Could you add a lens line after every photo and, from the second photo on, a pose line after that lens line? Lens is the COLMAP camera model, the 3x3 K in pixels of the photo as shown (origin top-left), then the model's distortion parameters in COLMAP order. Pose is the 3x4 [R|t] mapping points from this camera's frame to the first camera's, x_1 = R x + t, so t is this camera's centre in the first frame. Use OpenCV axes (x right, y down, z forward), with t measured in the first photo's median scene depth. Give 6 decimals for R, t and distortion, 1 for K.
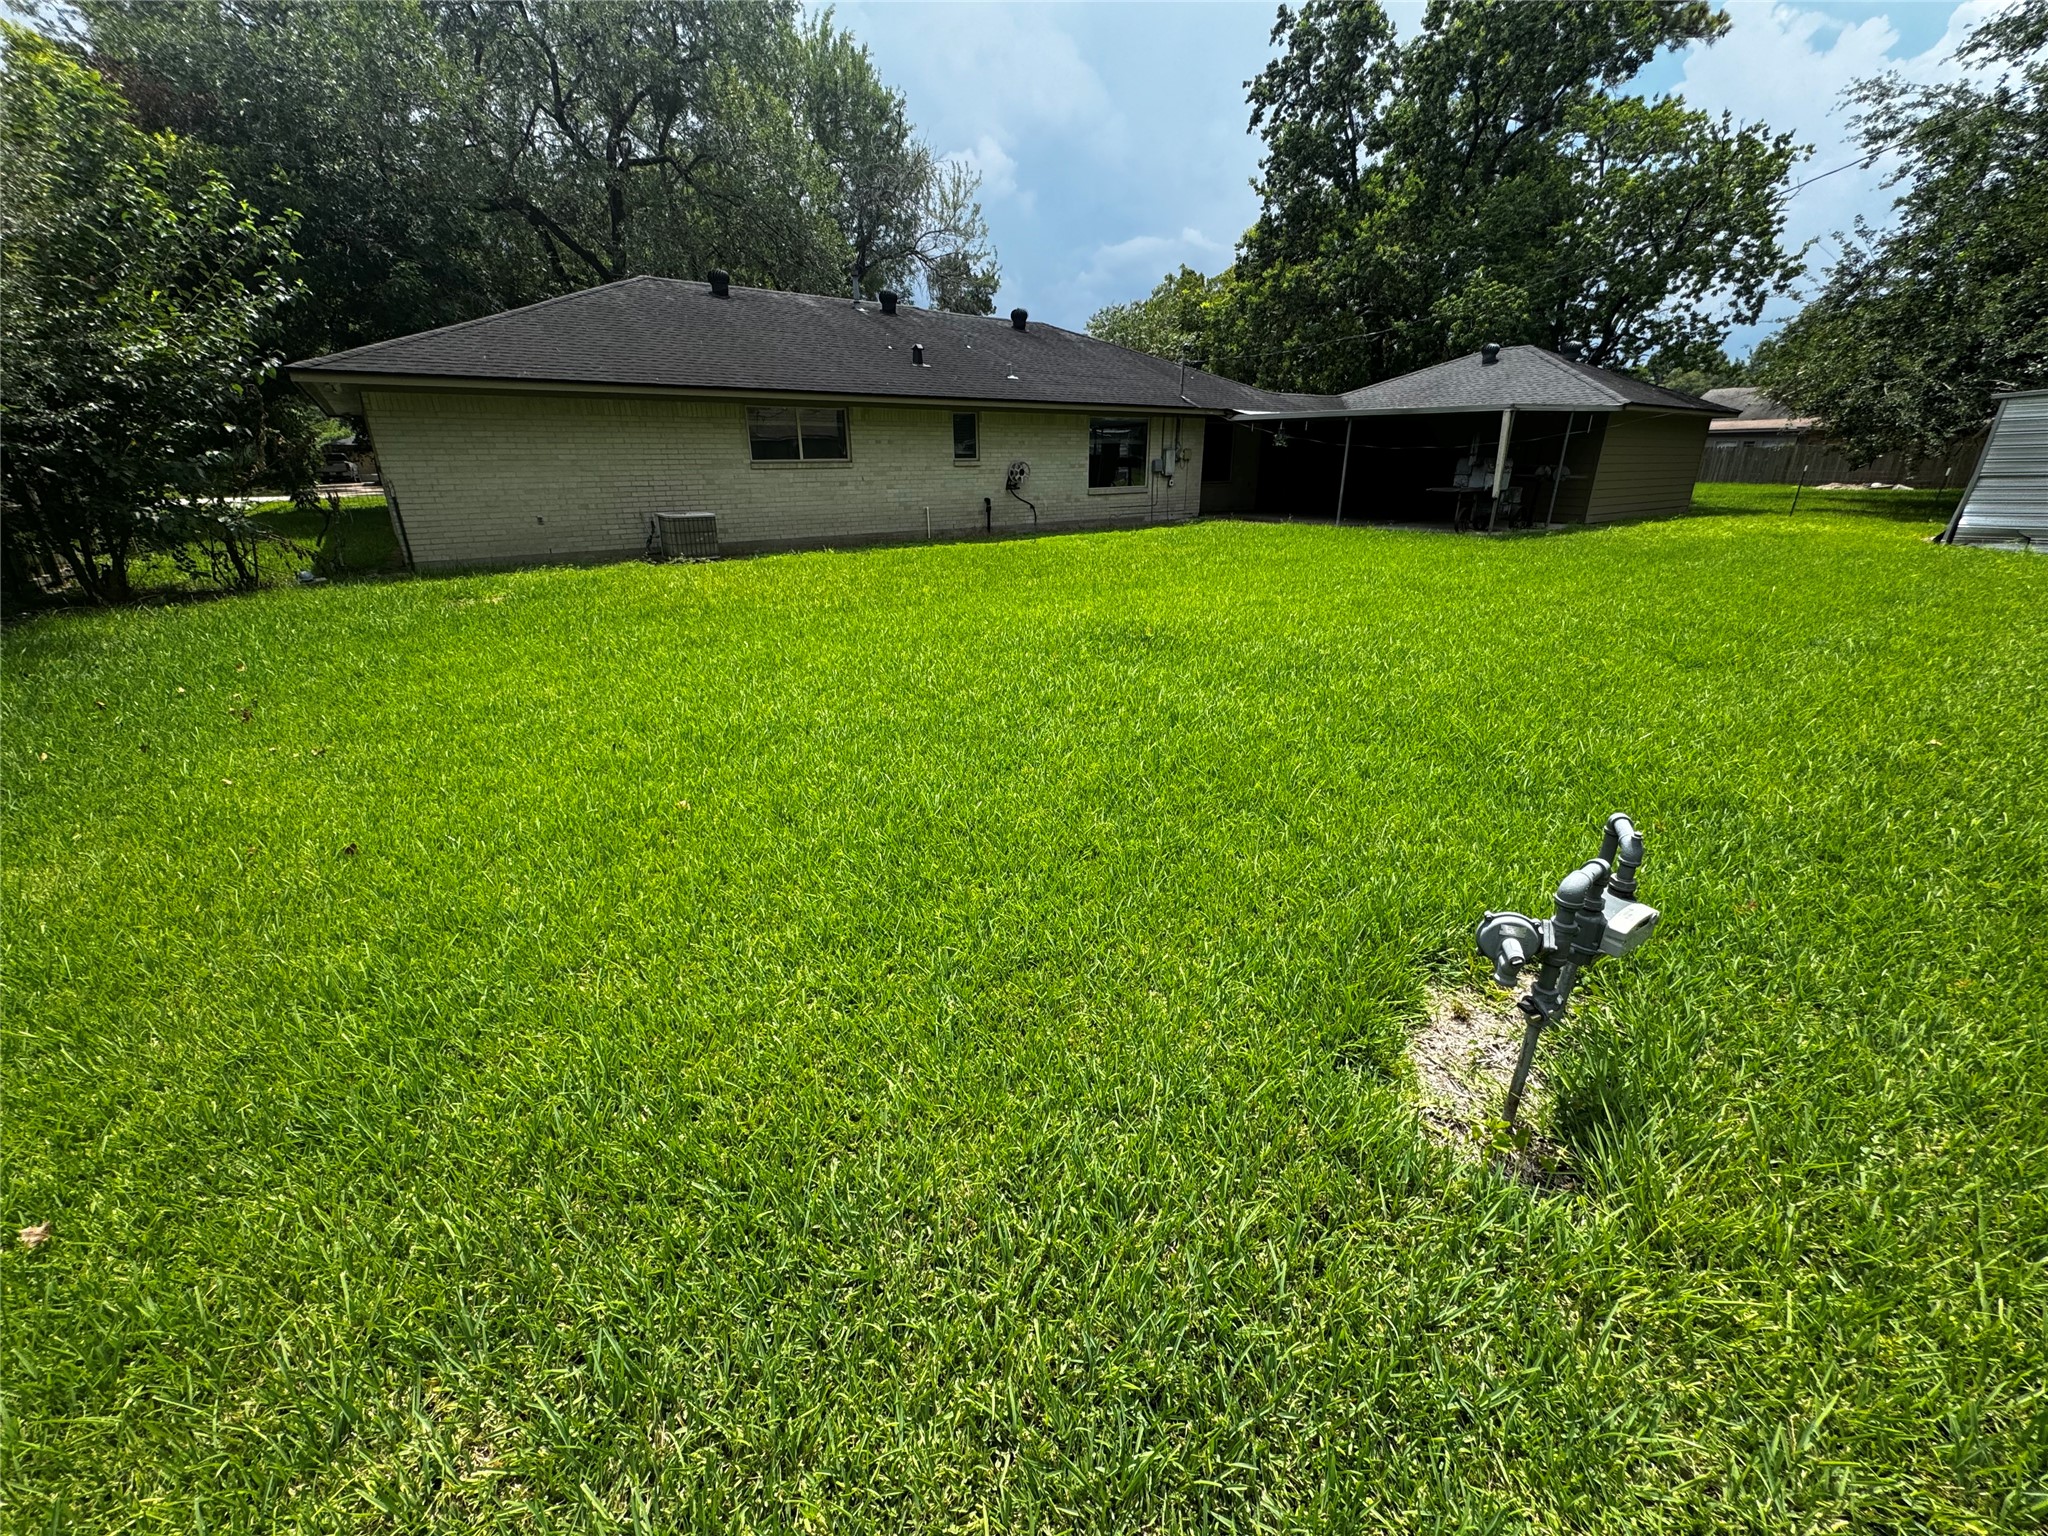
lens RADIAL K [[834.2, 0, 1025.4], [0, 834.2, 807.1], [0, 0, 1]] dist [0.000572, 0.000225]
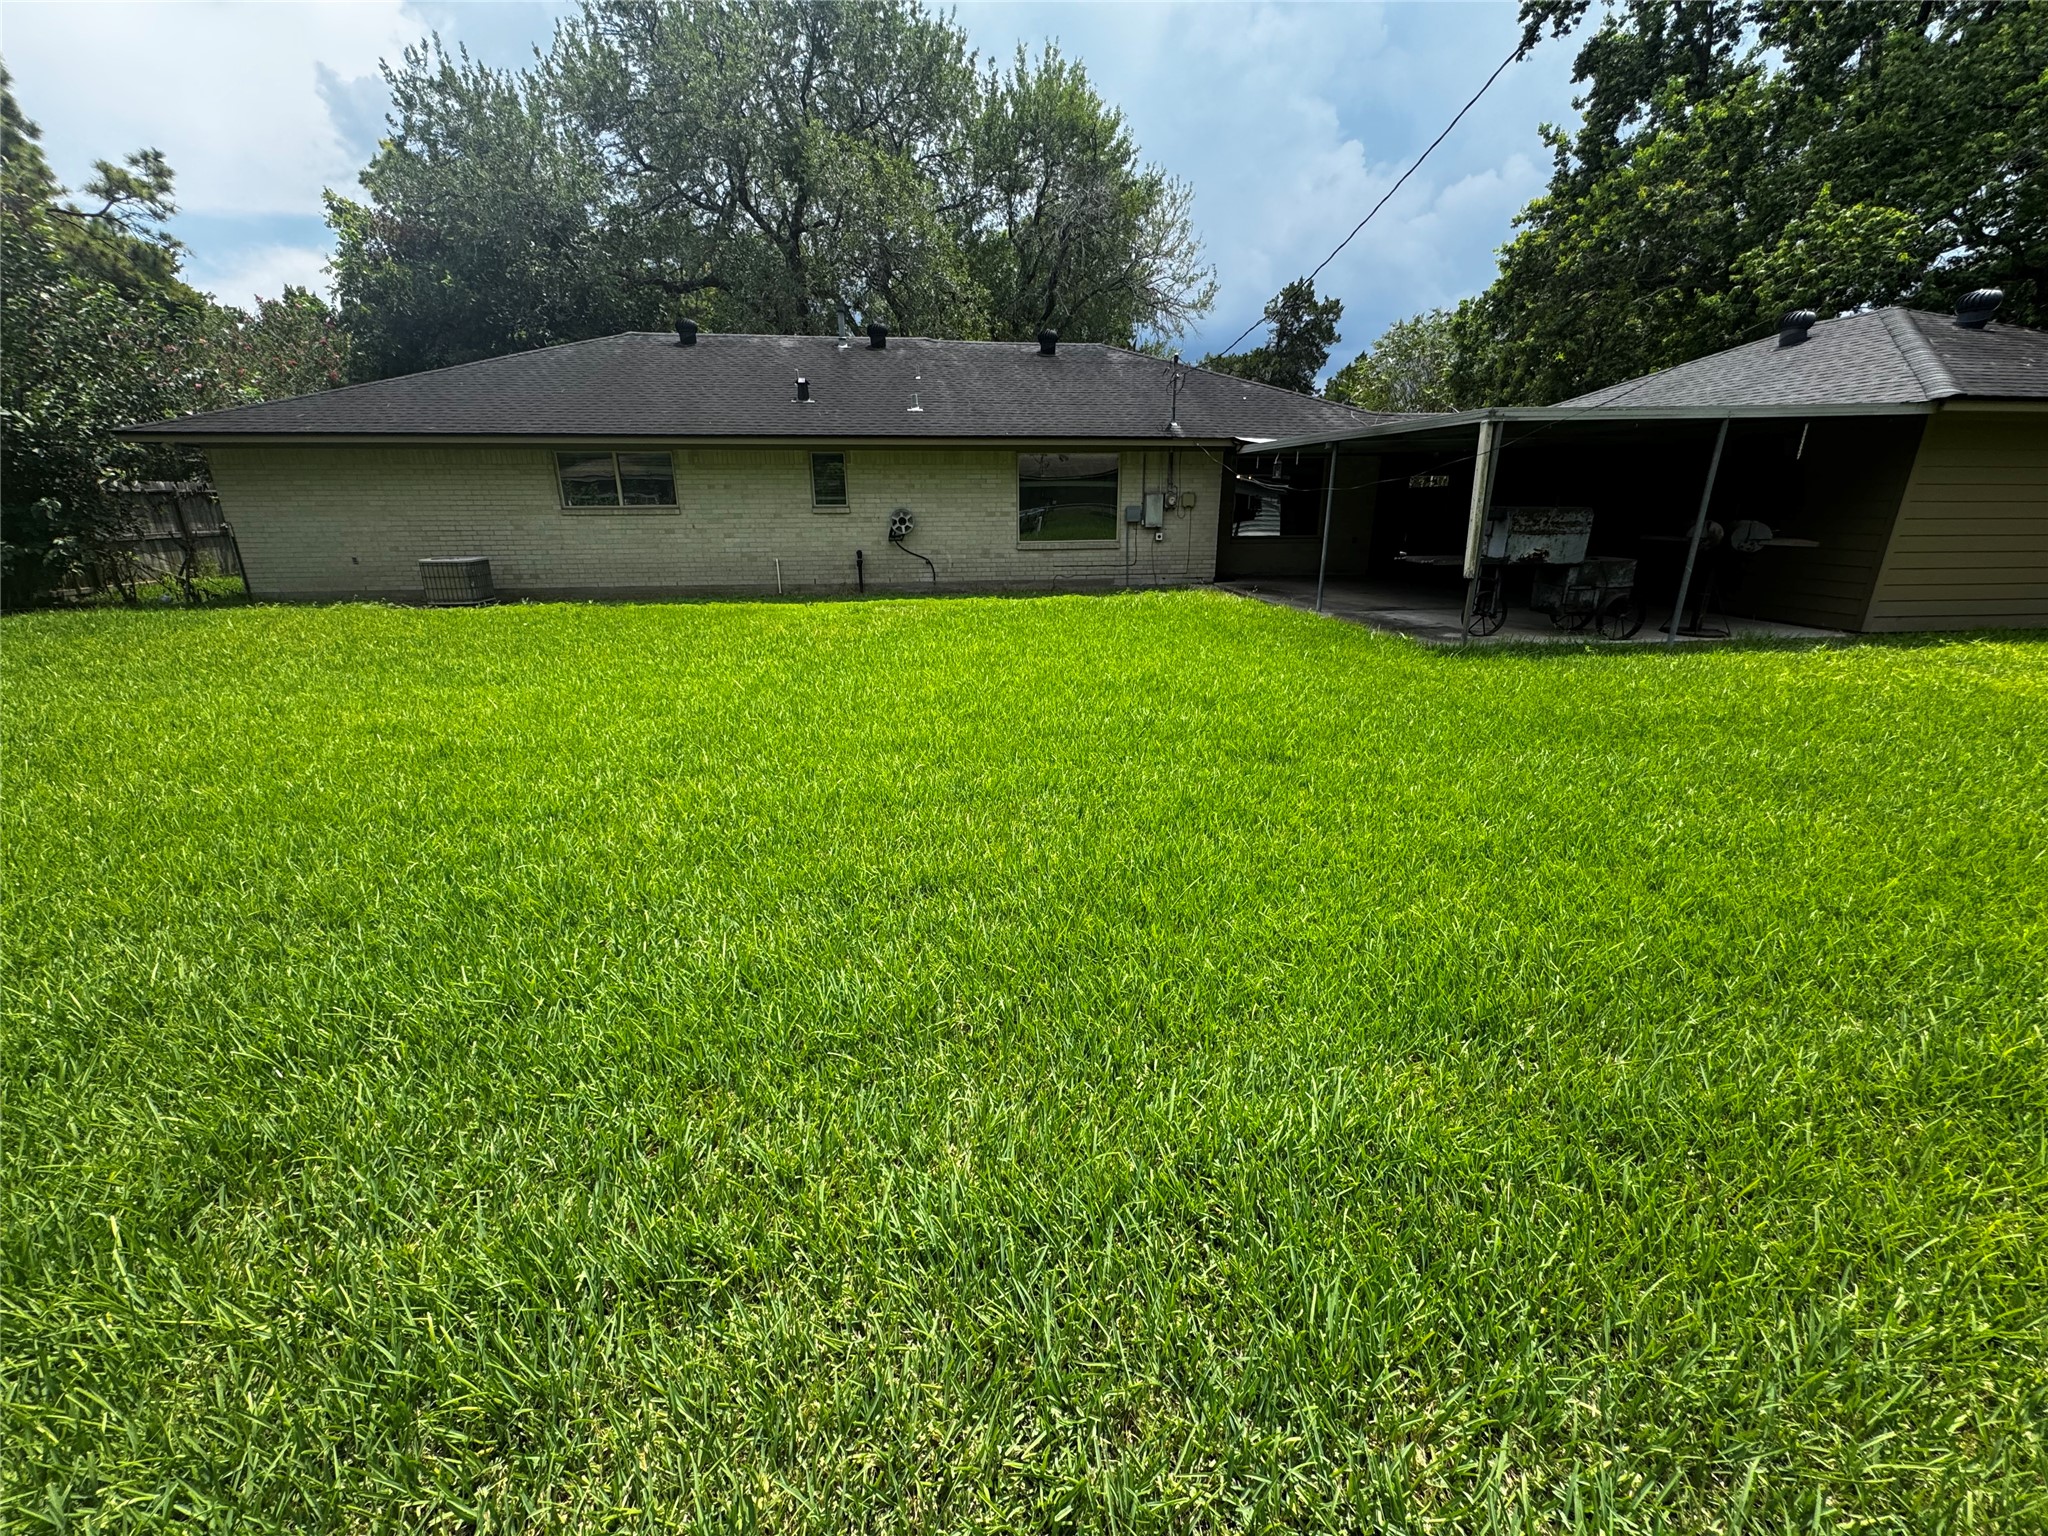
lens RADIAL K [[834.2, 0, 1025.4], [0, 834.2, 807.1], [0, 0, 1]] dist [0.000572, 0.000225]
pose [[0.866989, 0.171131, -0.468021, 0.535131], [-0.193147, 0.981169, 0.000966, -0.144215], [0.459373, 0.089560, 0.883717, 0.342099]]
